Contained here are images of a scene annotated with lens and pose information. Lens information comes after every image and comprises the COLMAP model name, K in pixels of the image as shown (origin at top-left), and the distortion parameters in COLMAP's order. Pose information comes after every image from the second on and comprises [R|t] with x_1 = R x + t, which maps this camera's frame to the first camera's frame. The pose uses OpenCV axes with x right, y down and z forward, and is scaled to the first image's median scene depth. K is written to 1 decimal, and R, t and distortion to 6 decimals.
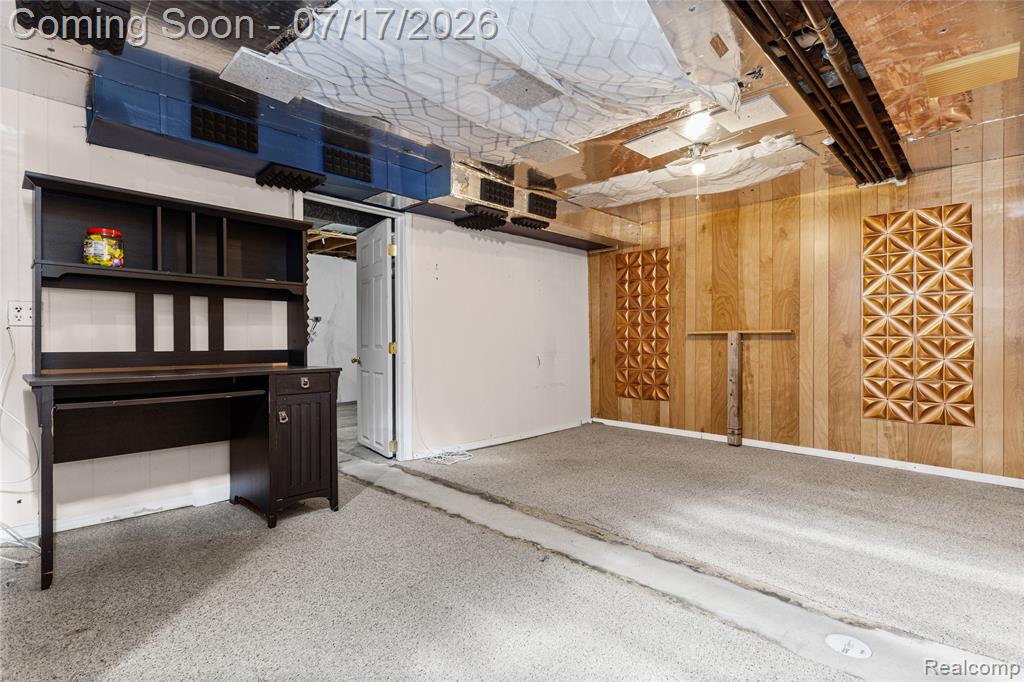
lens RADIAL K [[508.4, 0, 510.9], [0, 508.4, 339.6], [0, 0, 1]] dist [0.004246, -0.000516]
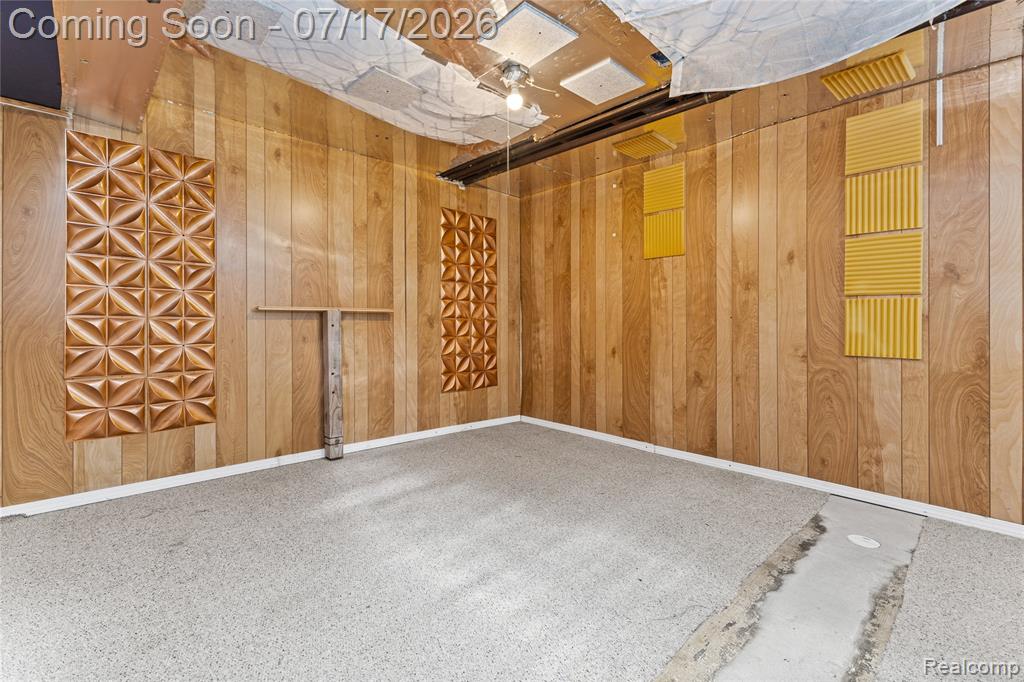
lens RADIAL K [[449.5, 0, 530.3], [0, 449.5, 321.4], [0, 0, 1]] dist [0.012174, 0.000230]
pose [[0.021576, -0.000439, 0.999767, -0.267822], [-0.012666, 0.999920, 0.000712, -0.001697], [-0.999687, -0.012679, 0.021569, 0.814722]]
